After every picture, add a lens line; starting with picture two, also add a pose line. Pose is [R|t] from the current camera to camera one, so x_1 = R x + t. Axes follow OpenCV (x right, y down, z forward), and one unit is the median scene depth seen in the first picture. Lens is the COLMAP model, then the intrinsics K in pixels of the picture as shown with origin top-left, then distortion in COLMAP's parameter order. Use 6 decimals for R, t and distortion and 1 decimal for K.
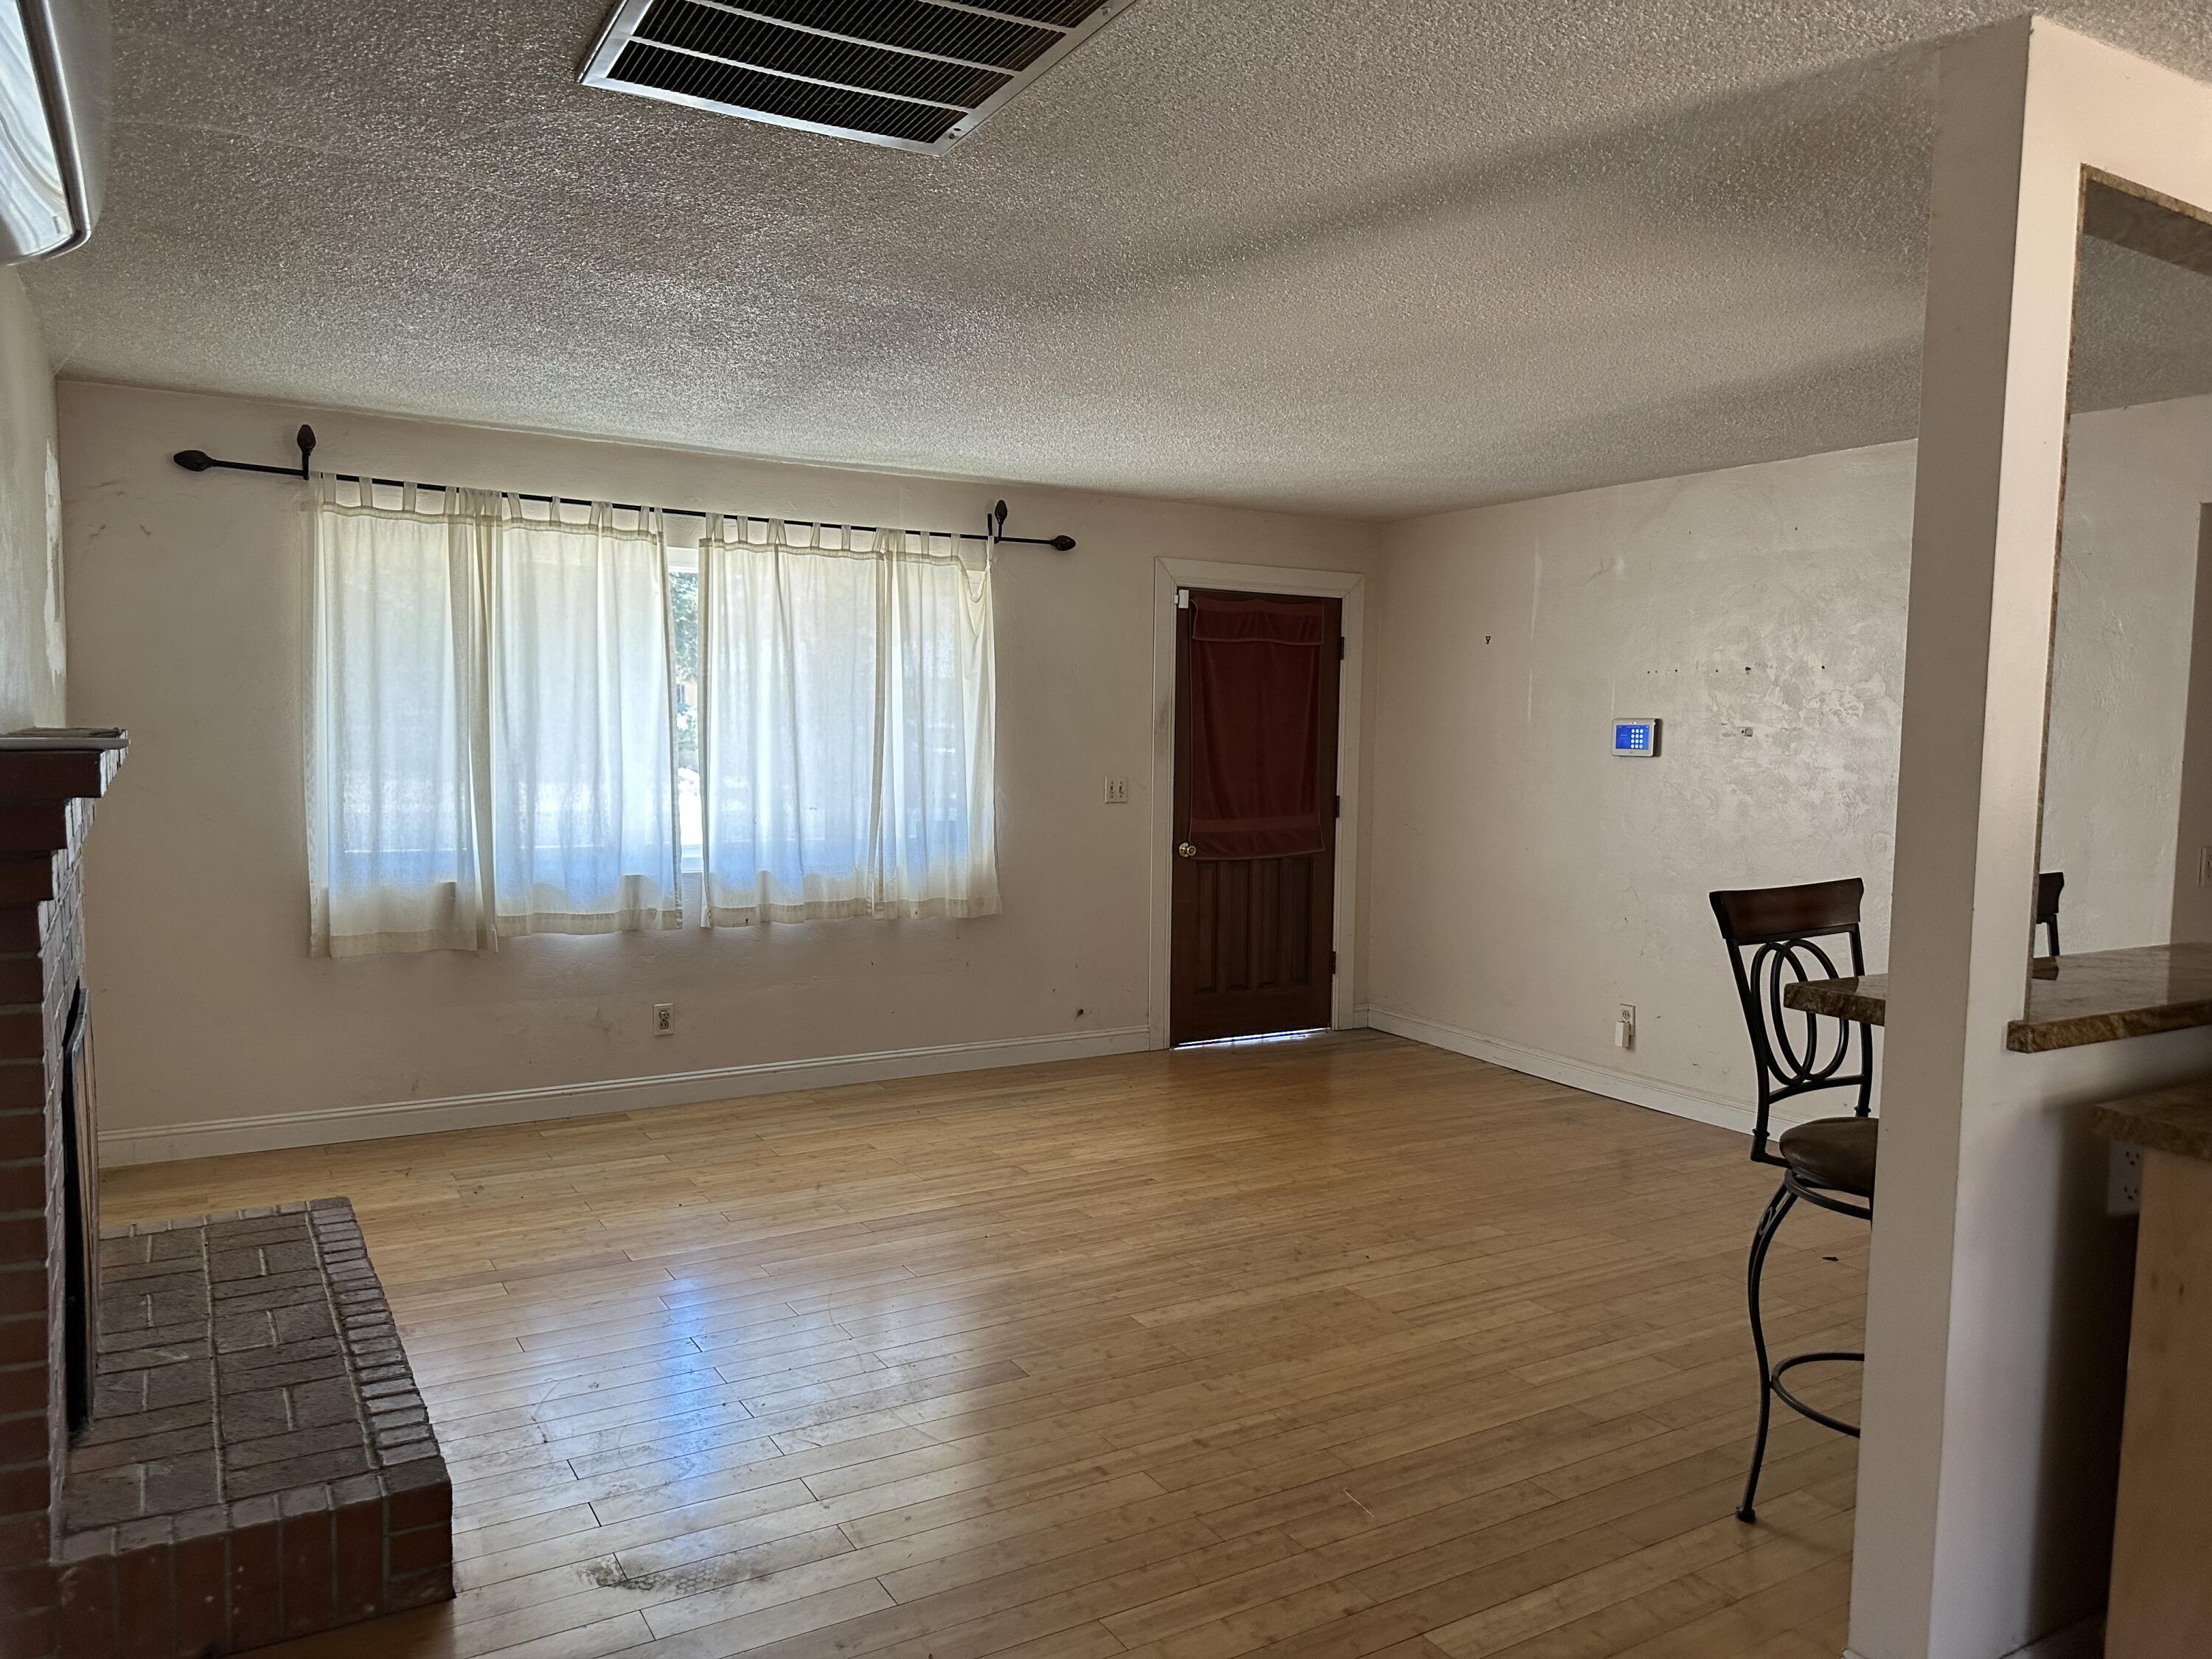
lens RADIAL K [[1539.3, 0, 1109.4], [0, 1539.3, 844.2], [0, 0, 1]] dist [0.038068, -0.004514]
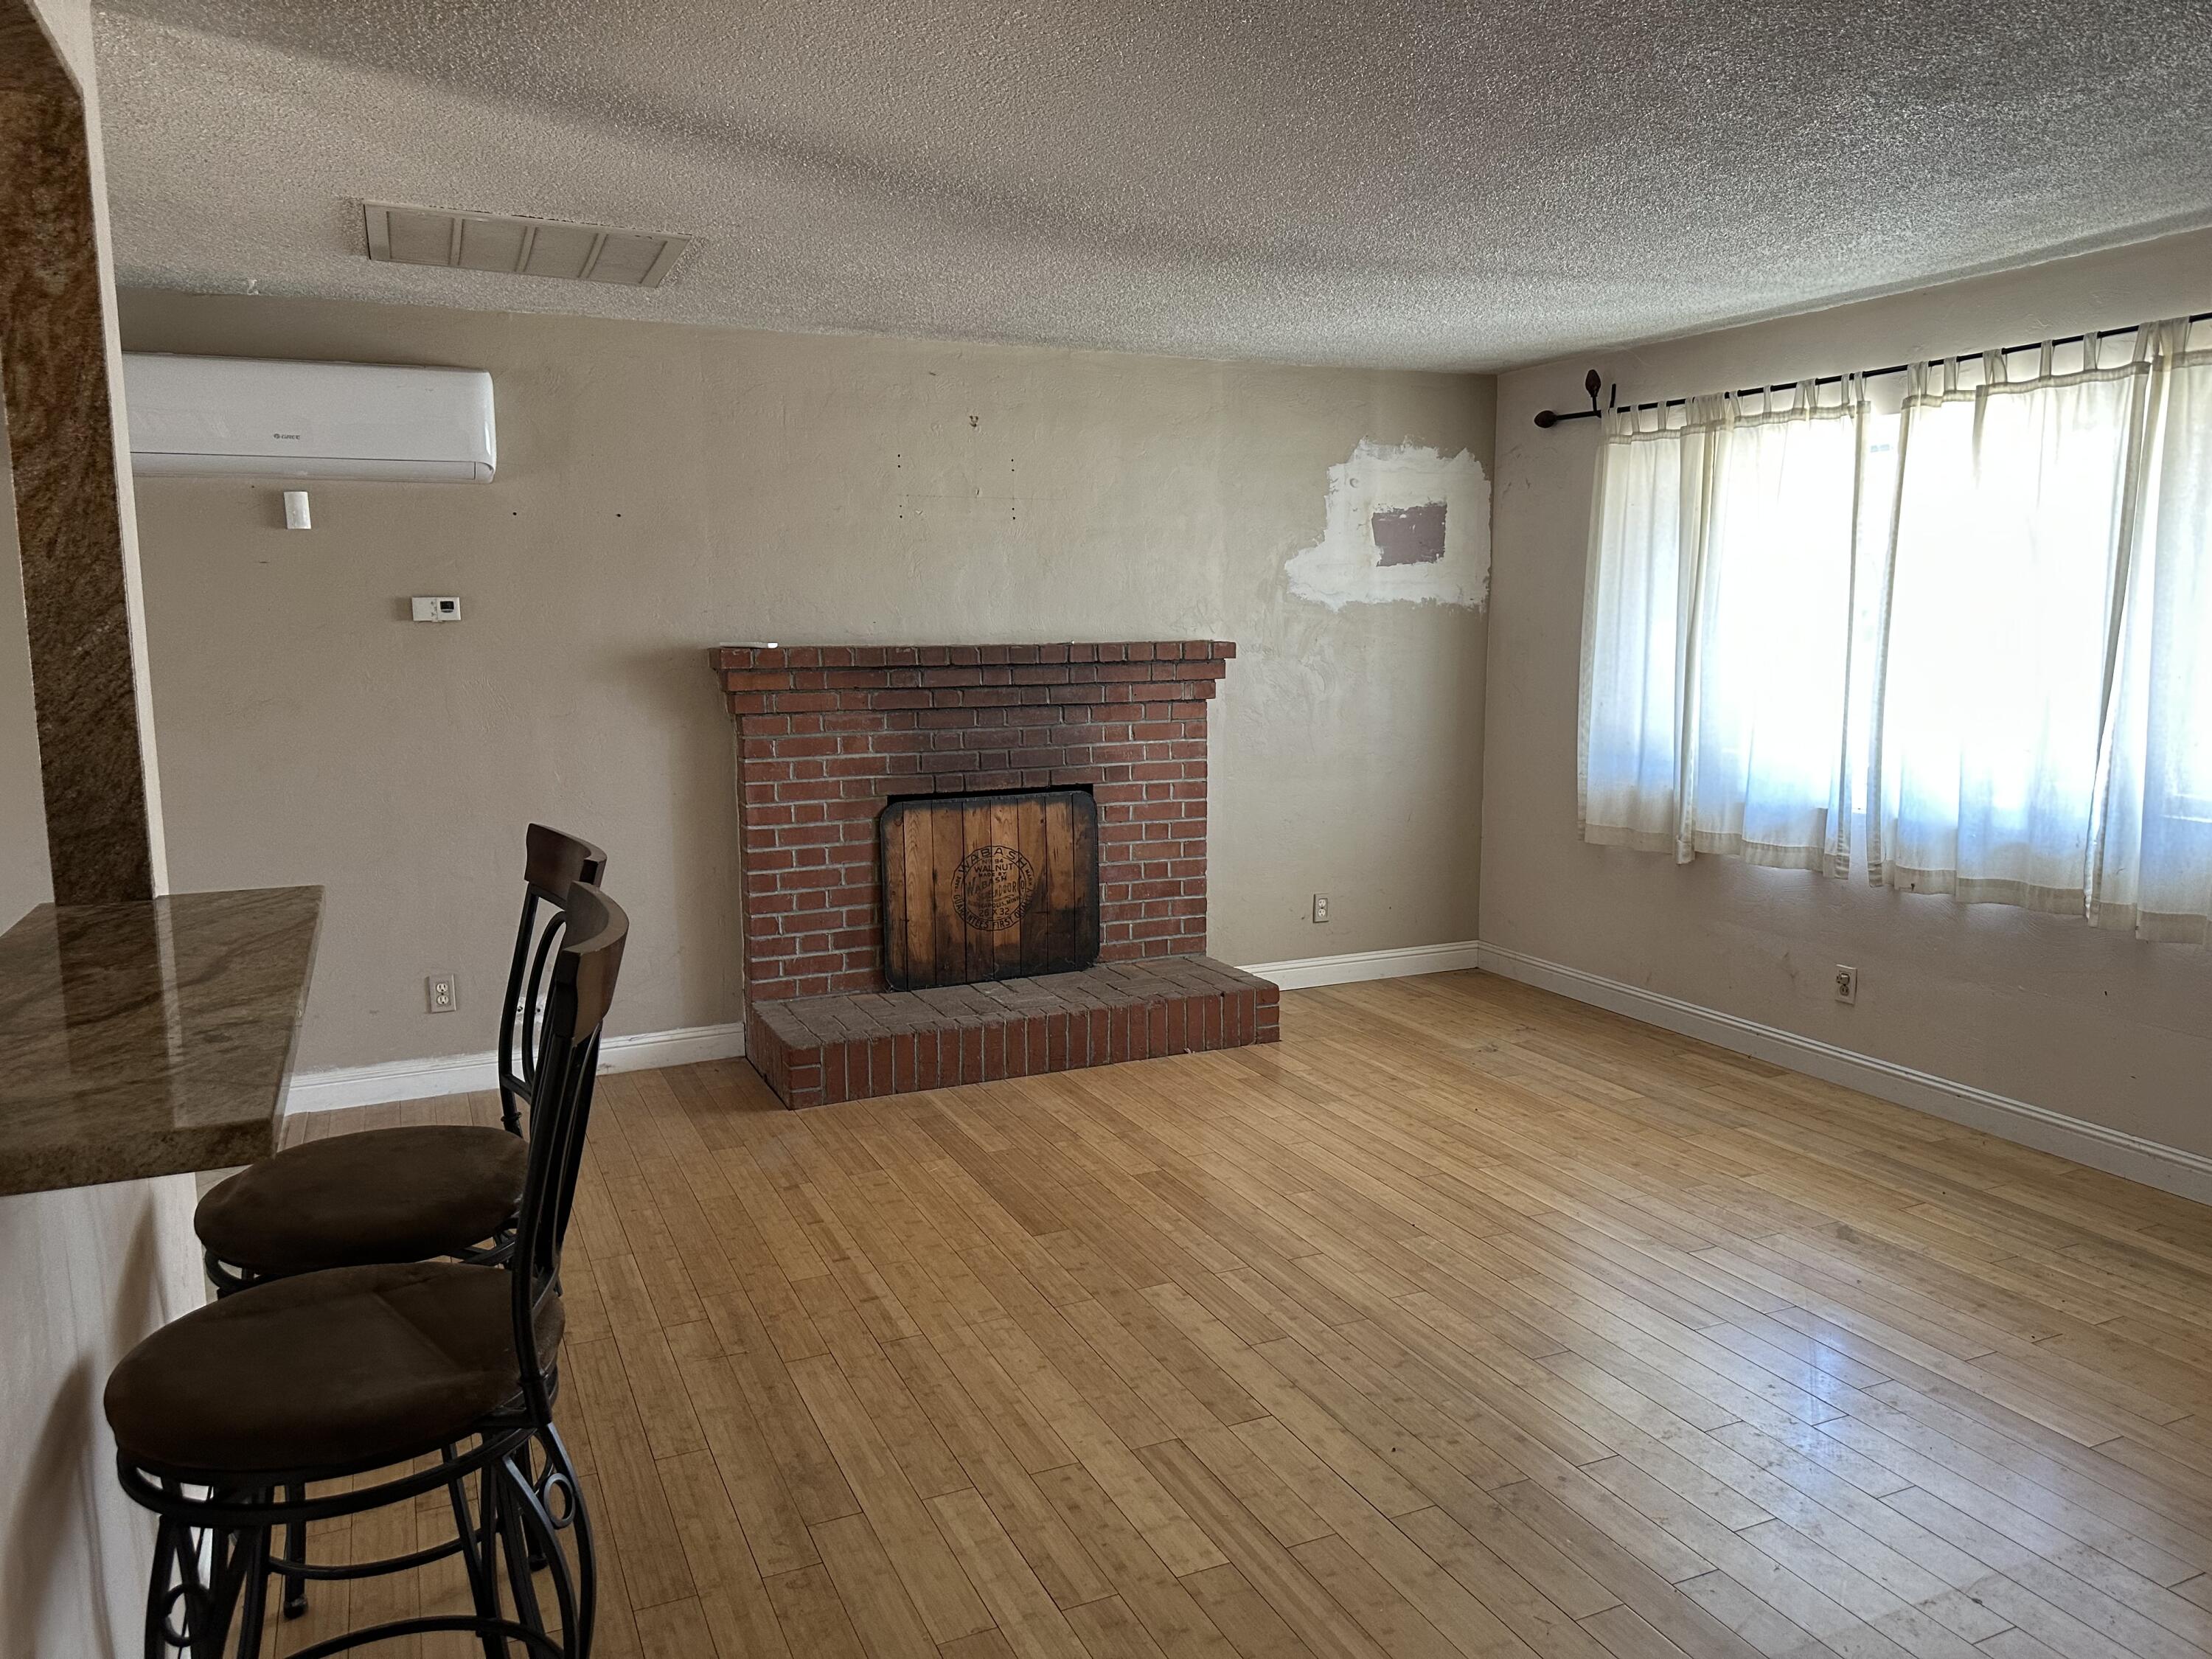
lens RADIAL K [[1539.3, 0, 1110.2], [0, 1539.3, 821.7], [0, 0, 1]] dist [0.038068, -0.004514]
pose [[-0.095191, 0.117540, -0.988495, 0.623156], [-0.080215, 0.988870, 0.125309, -0.052385], [0.992222, 0.091220, -0.084703, 0.715901]]
